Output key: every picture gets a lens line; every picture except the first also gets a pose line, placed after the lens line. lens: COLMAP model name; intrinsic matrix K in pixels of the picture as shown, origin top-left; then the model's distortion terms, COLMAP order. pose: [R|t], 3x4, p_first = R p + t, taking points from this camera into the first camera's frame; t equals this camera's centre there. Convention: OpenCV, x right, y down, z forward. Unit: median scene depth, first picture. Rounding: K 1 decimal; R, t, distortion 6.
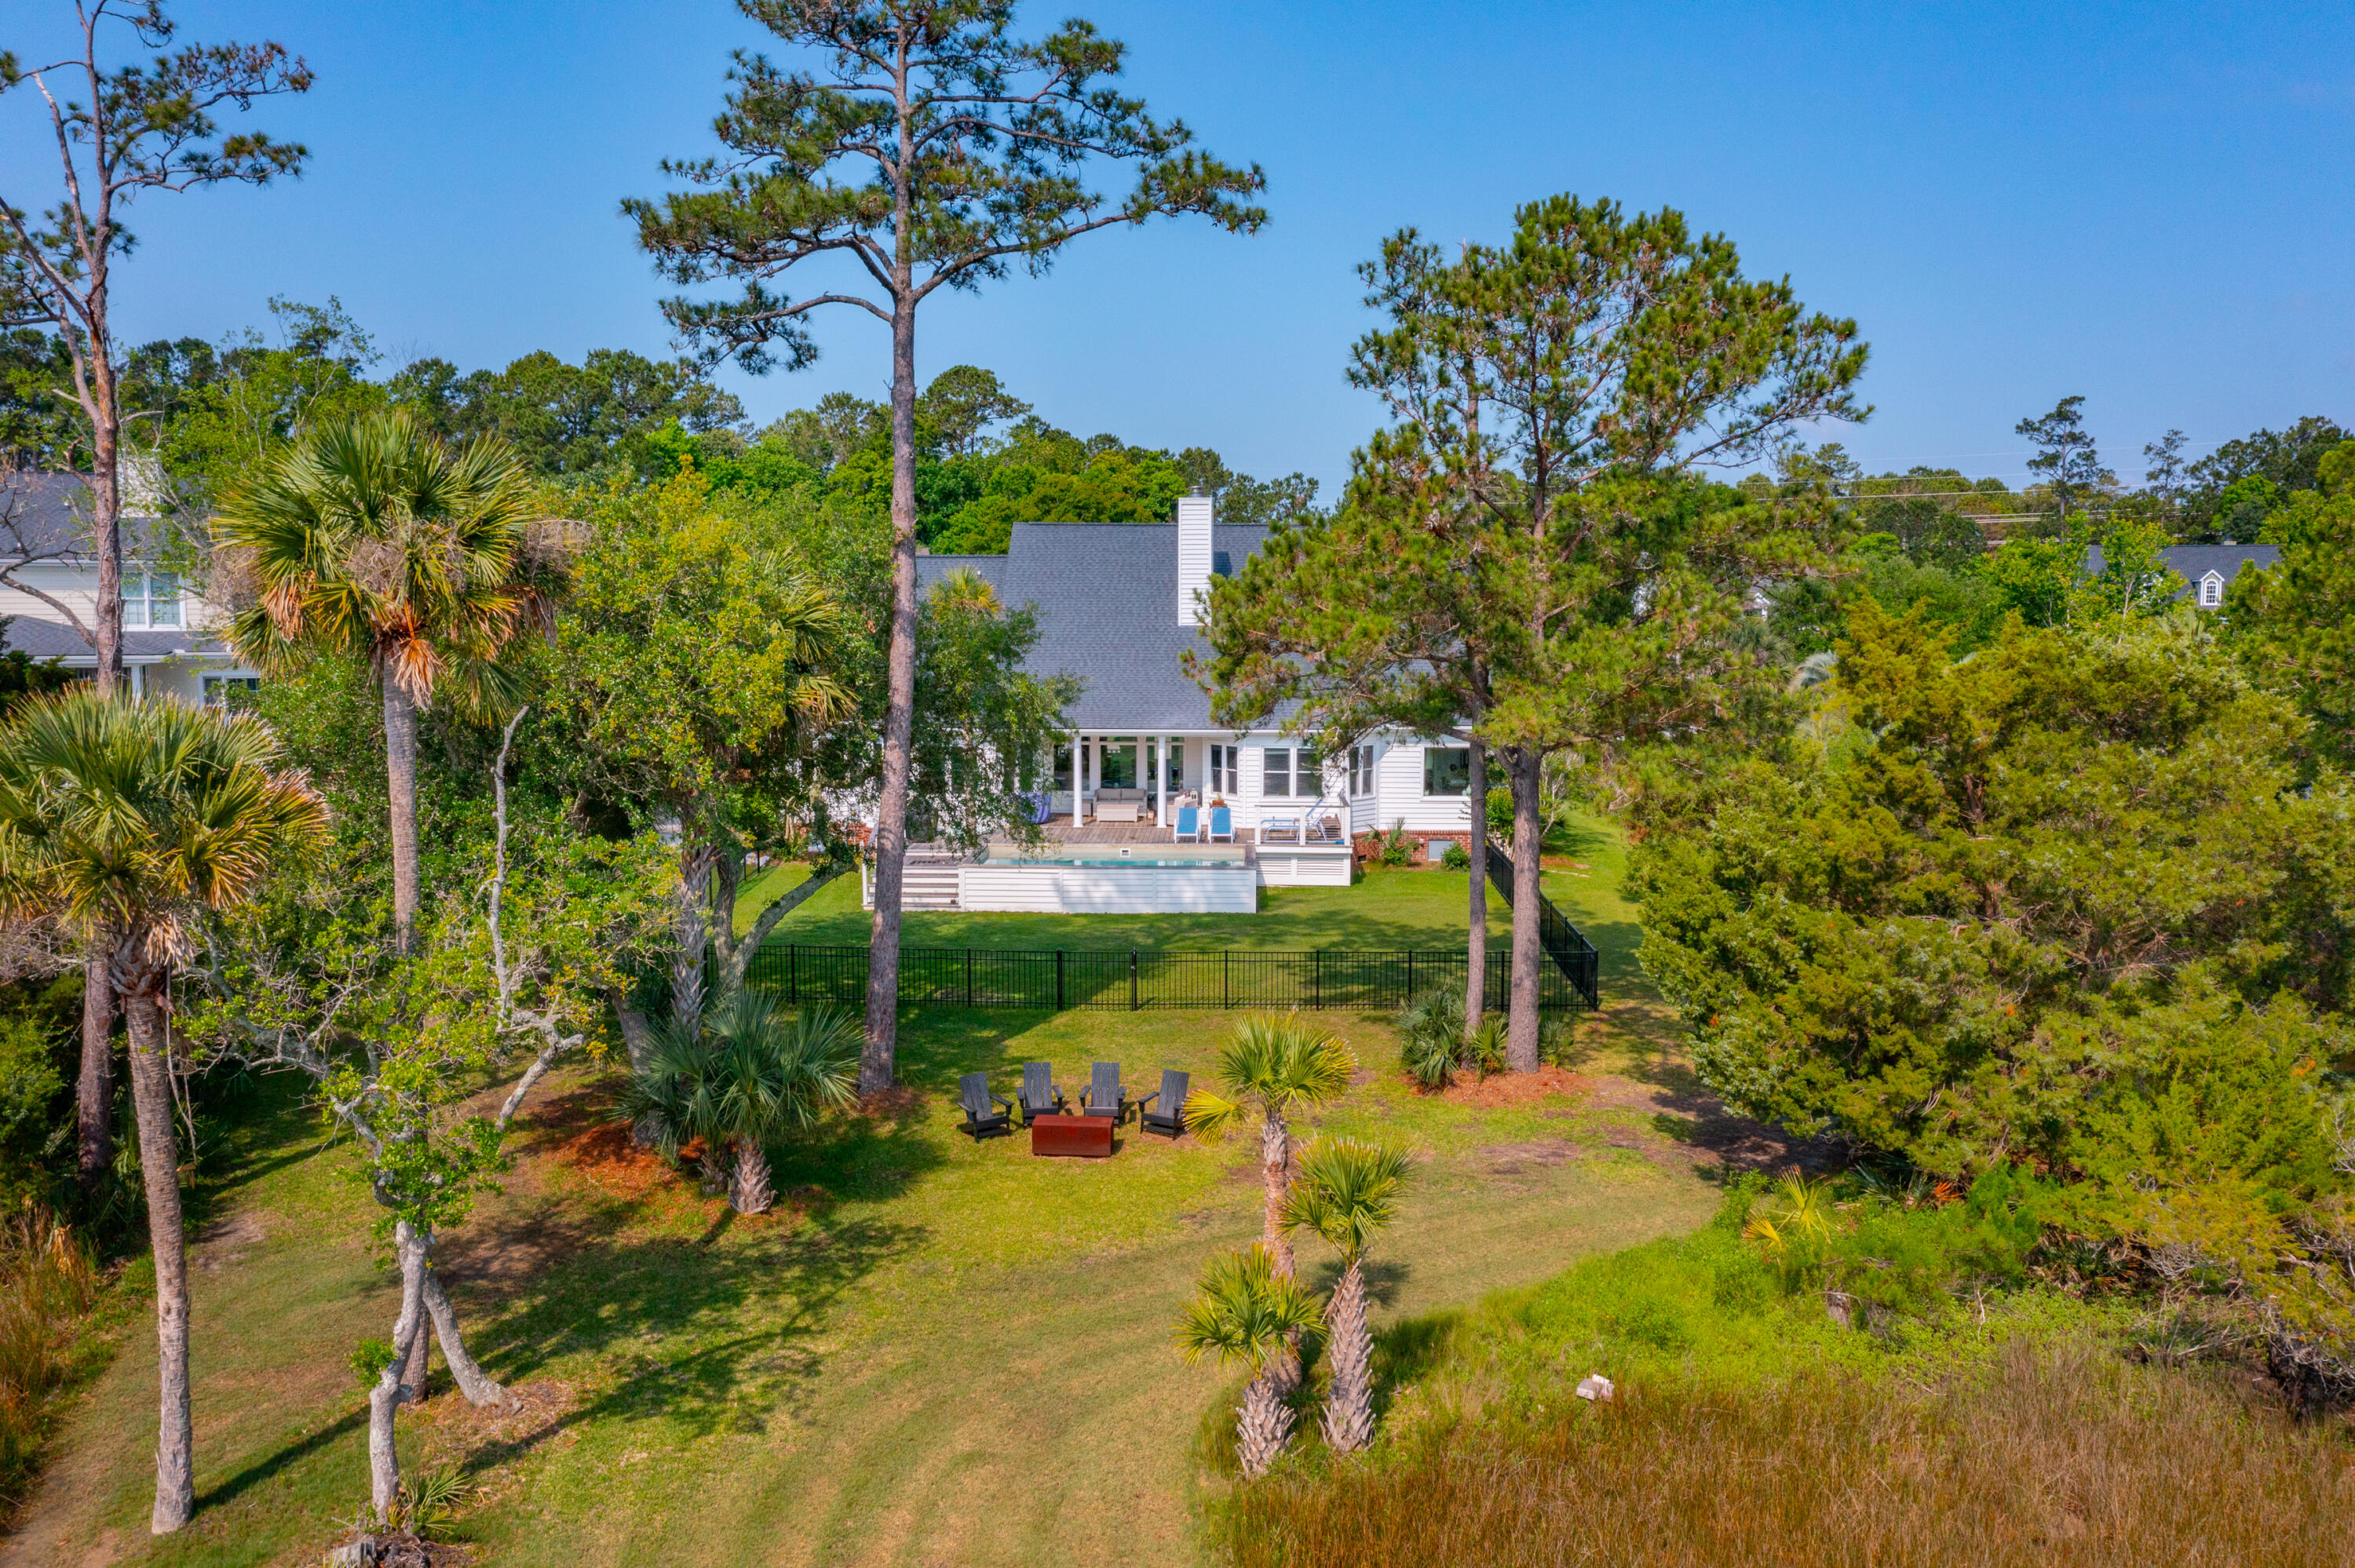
lens RADIAL K [[1892.8, 0, 1177.5], [0, 1892.8, 784.0], [0, 0, 1]] dist [-0.013115, -0.001587]
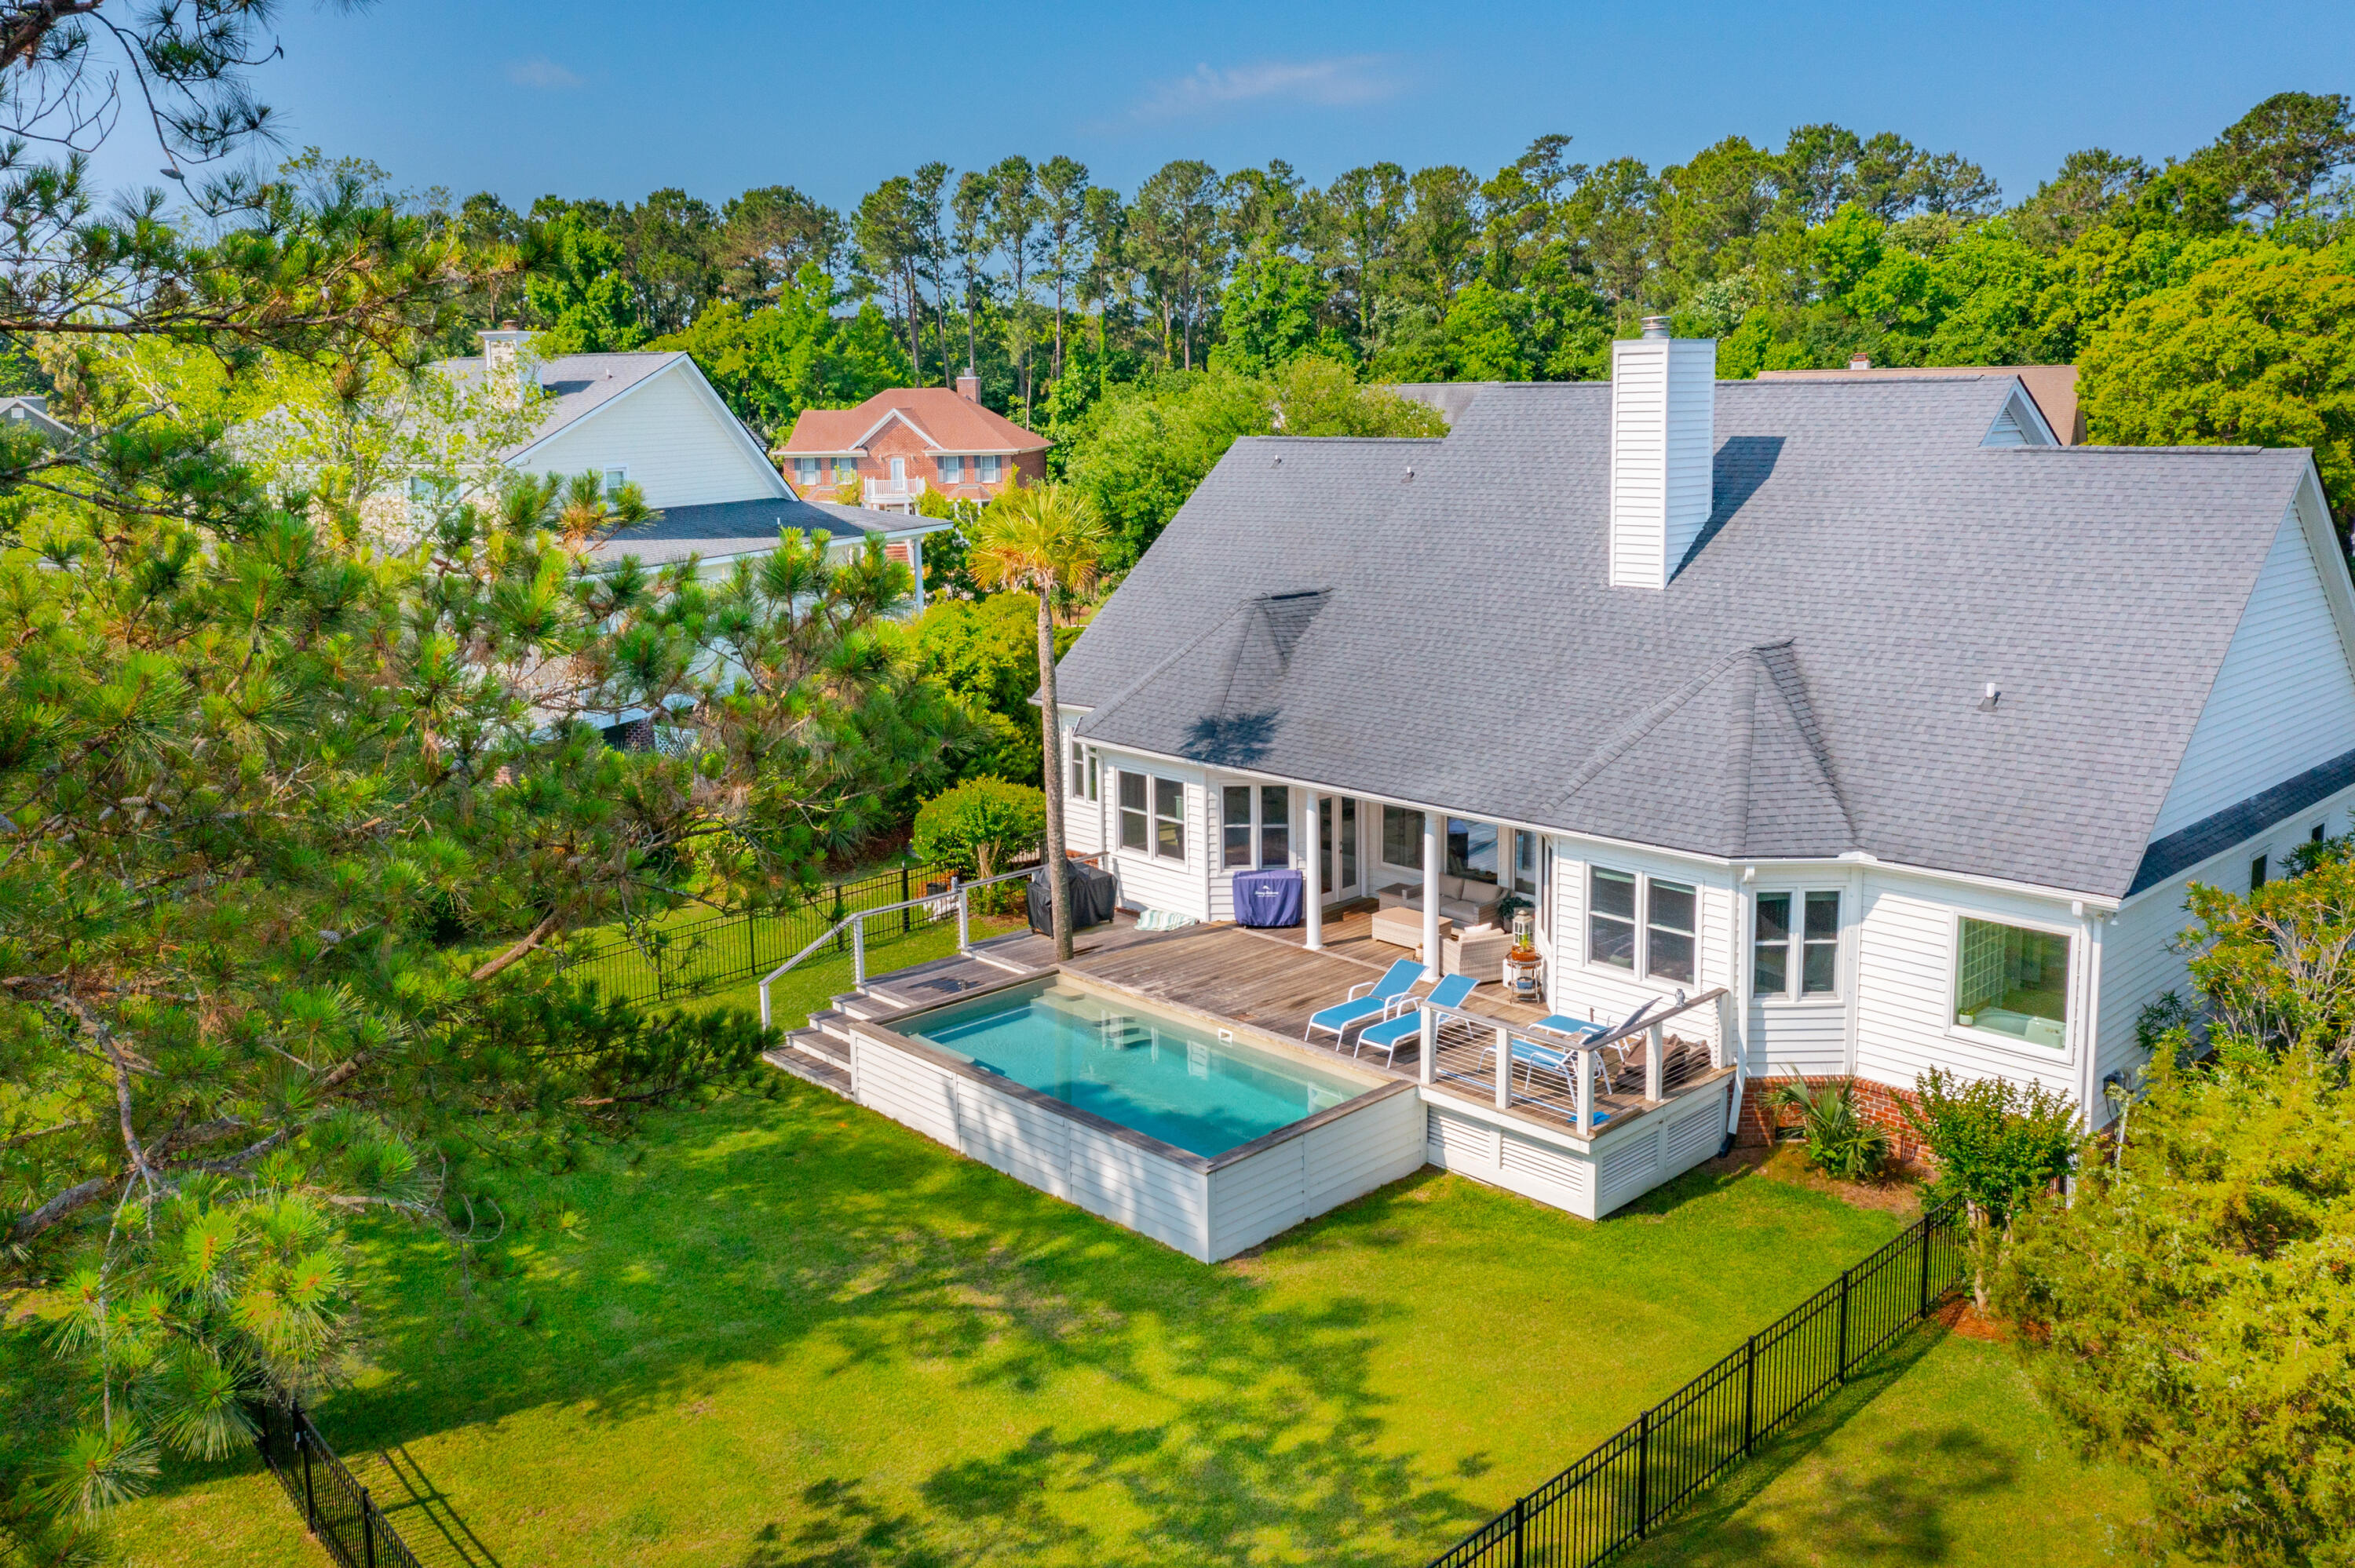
lens RADIAL K [[1851.1, 0, 1177.5], [0, 1851.1, 784.0], [0, 0, 1]] dist [-0.008043, -0.007259]
pose [[0.711111, 0.130737, -0.690818, 0.292919], [-0.053897, 0.989805, 0.131840, -0.095421], [0.701011, -0.056520, 0.710907, 0.583982]]
